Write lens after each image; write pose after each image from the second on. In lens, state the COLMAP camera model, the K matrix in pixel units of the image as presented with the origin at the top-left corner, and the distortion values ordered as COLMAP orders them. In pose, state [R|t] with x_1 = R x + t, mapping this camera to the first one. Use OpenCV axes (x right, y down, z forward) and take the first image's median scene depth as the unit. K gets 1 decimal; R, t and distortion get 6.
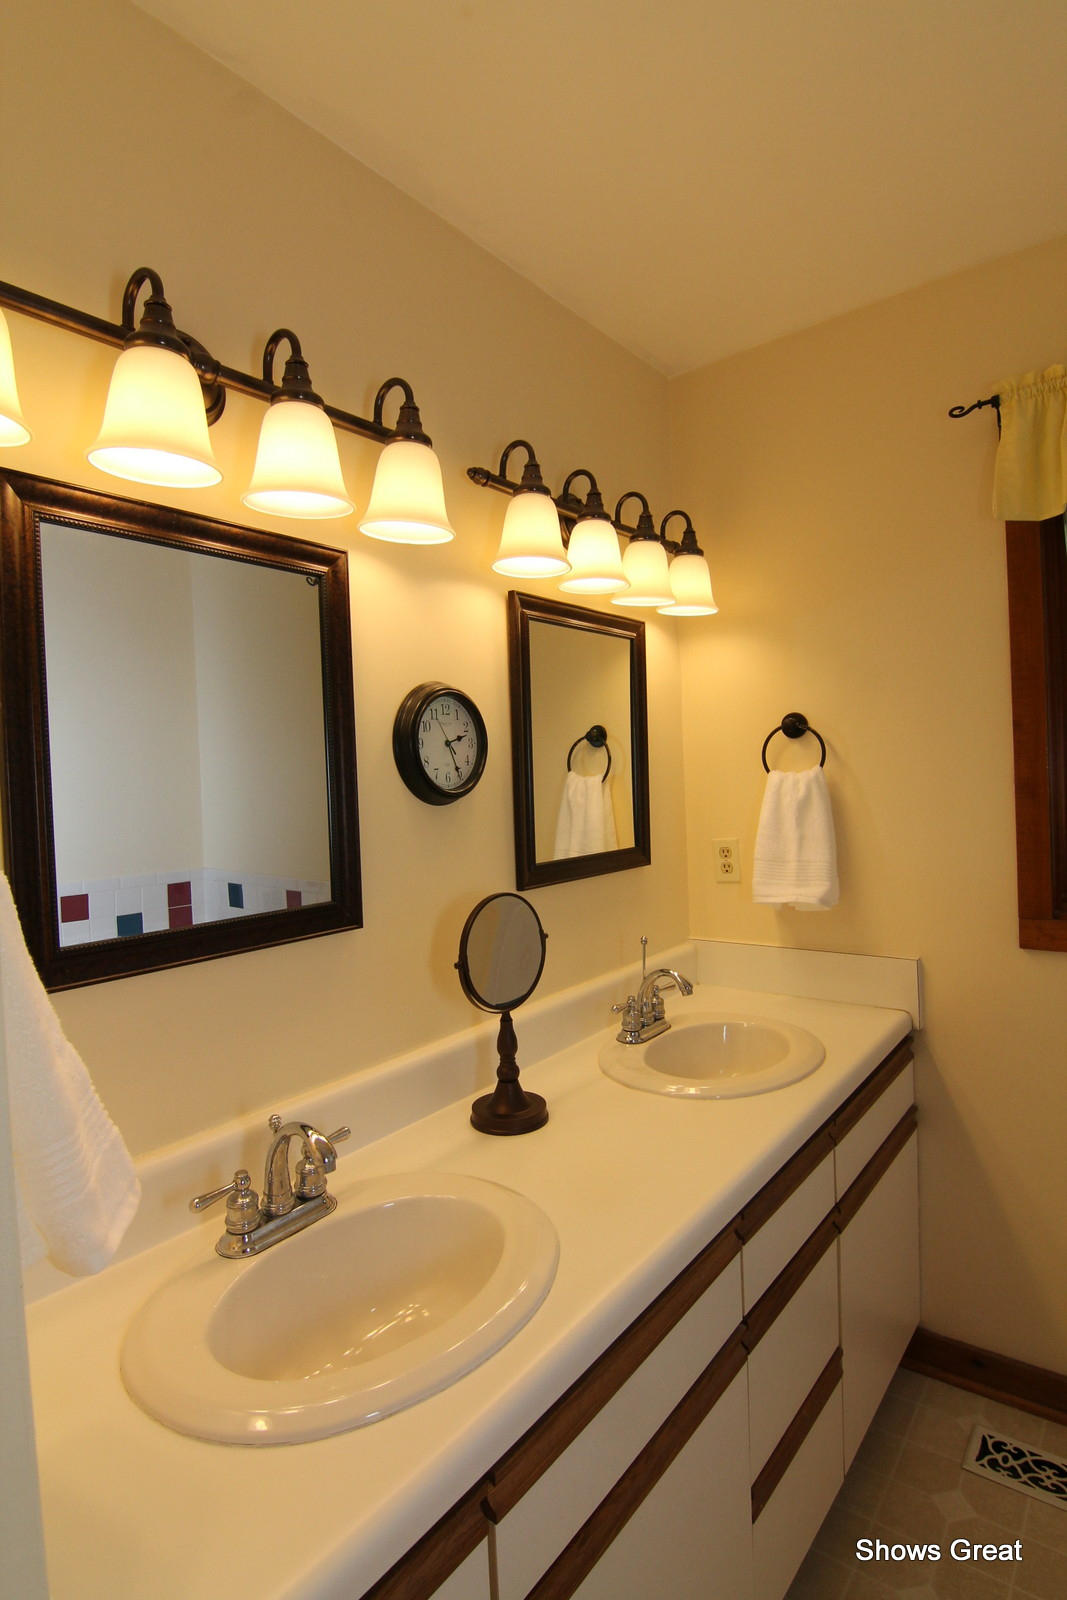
lens RADIAL K [[821.0, 0, 533.5], [0, 821.0, 800.0], [0, 0, 1]] dist [-0.007322, -0.012064]
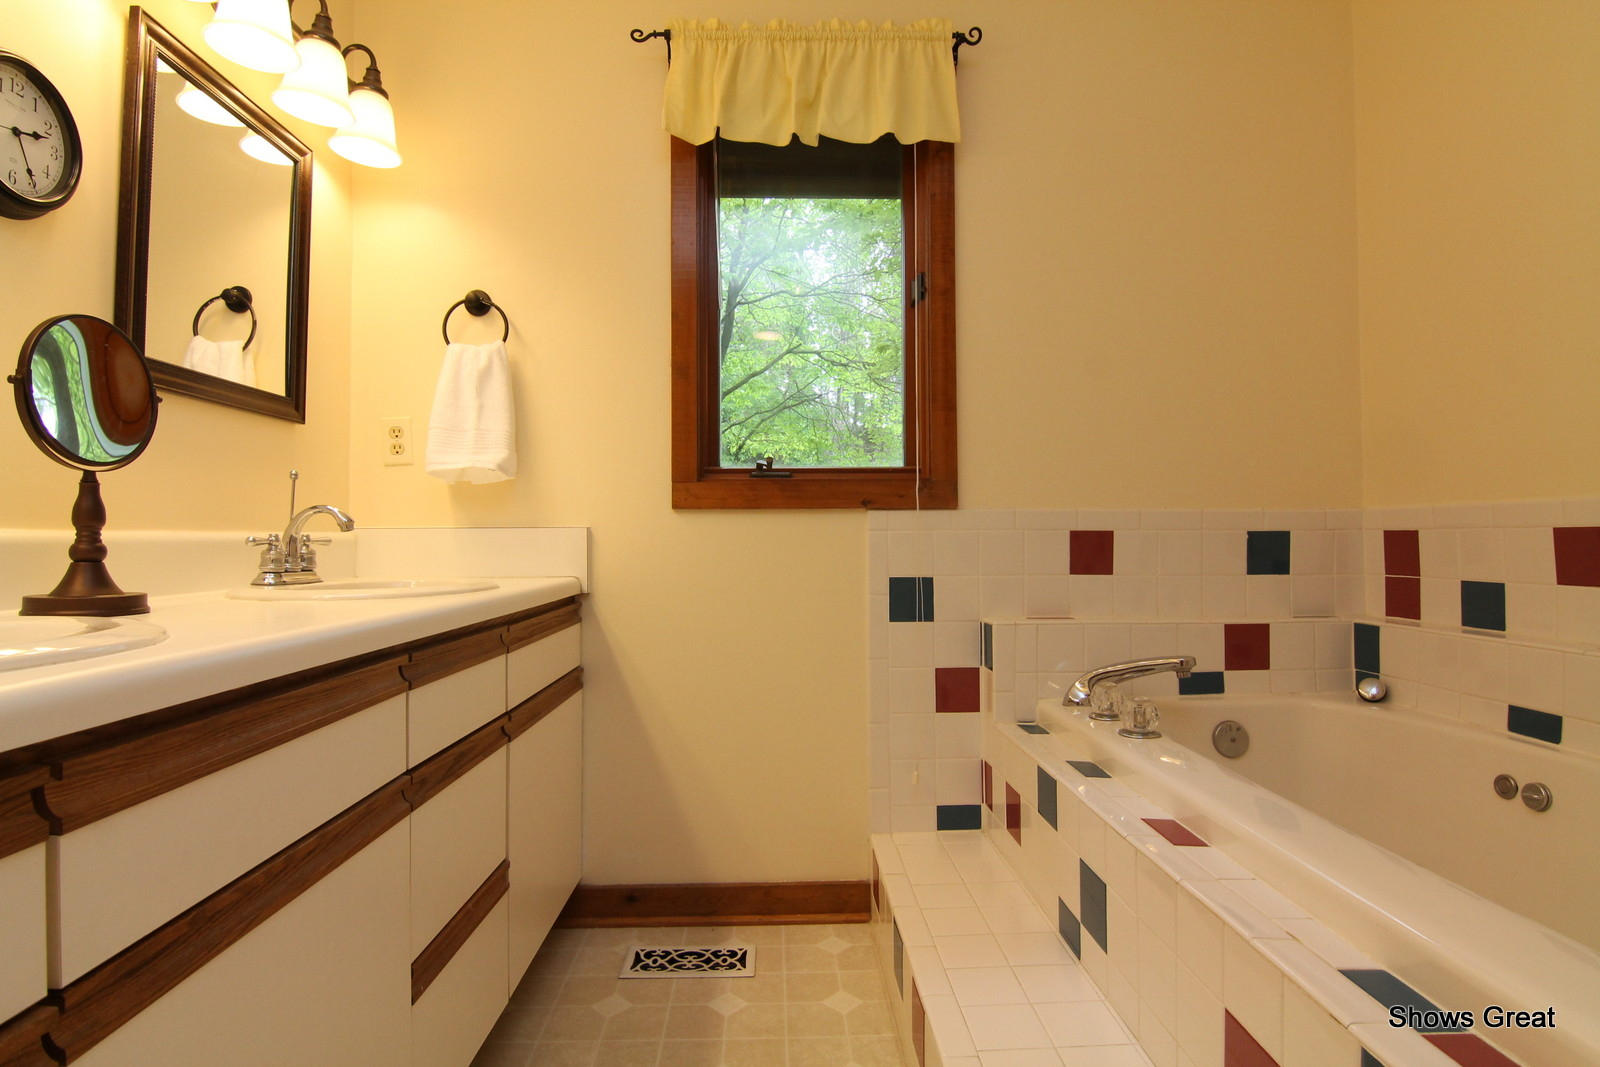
lens RADIAL K [[821.0, 0, 797.0], [0, 821.0, 529.7], [0, 0, 1]] dist [-0.007322, -0.012064]
pose [[0.768886, 0.047814, 0.637595, -0.004443], [-0.016980, 0.998375, -0.054394, 0.268088], [-0.639160, 0.030996, 0.768449, -0.000507]]
